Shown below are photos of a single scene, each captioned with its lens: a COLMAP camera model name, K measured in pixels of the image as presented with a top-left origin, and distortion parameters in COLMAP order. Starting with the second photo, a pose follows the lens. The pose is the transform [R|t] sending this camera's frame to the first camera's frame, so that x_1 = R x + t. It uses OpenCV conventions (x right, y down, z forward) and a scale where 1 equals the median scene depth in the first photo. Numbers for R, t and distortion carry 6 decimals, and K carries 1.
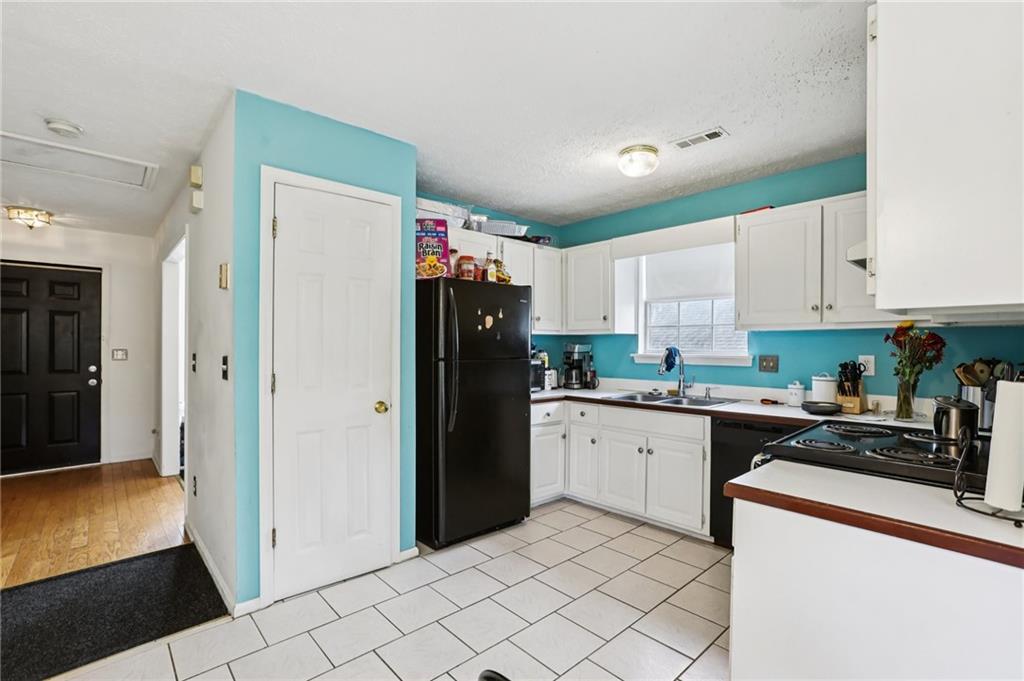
lens RADIAL K [[462.7, 0, 524.2], [0, 462.7, 340.4], [0, 0, 1]] dist [-0.048252, 0.020342]
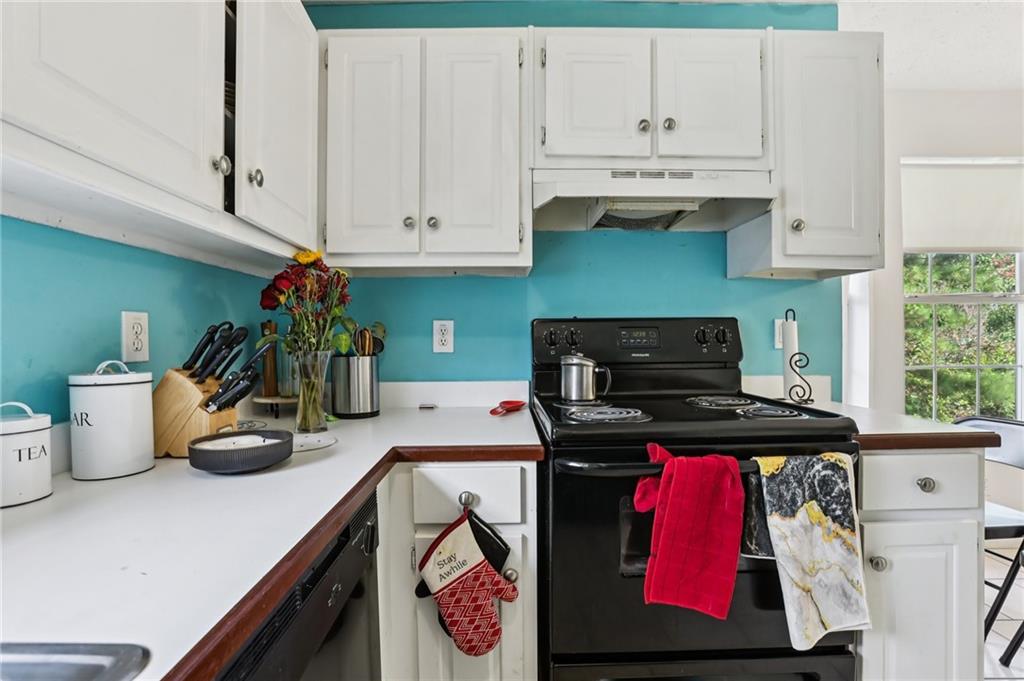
lens RADIAL K [[462.7, 0, 524.2], [0, 462.7, 340.4], [0, 0, 1]] dist [-0.048252, 0.020342]
pose [[-0.735944, 0.003237, 0.677035, 0.214352], [0.000525, 0.999991, -0.004210, 0.052939], [-0.677043, -0.002743, -0.735939, 0.922054]]
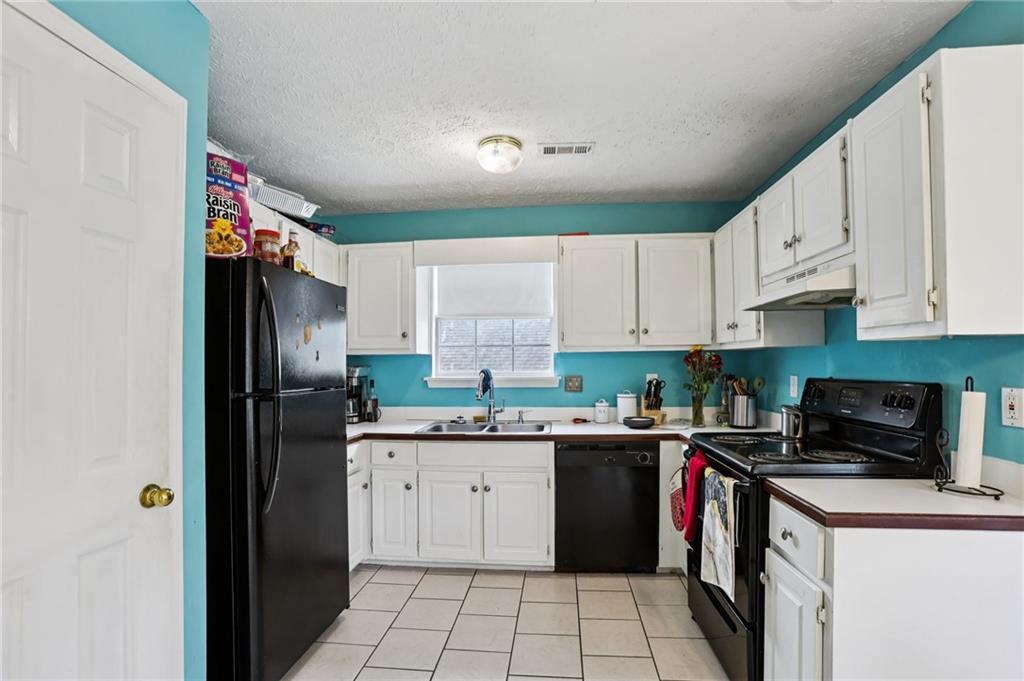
lens RADIAL K [[465.9, 0, 510.7], [0, 465.9, 356.3], [0, 0, 1]] dist [-0.060312, 0.000421]
pose [[0.759016, 0.003443, 0.651063, -0.262918], [0.003006, 0.999957, -0.008792, -0.002650], [-0.651066, 0.008631, 0.758972, 0.289054]]
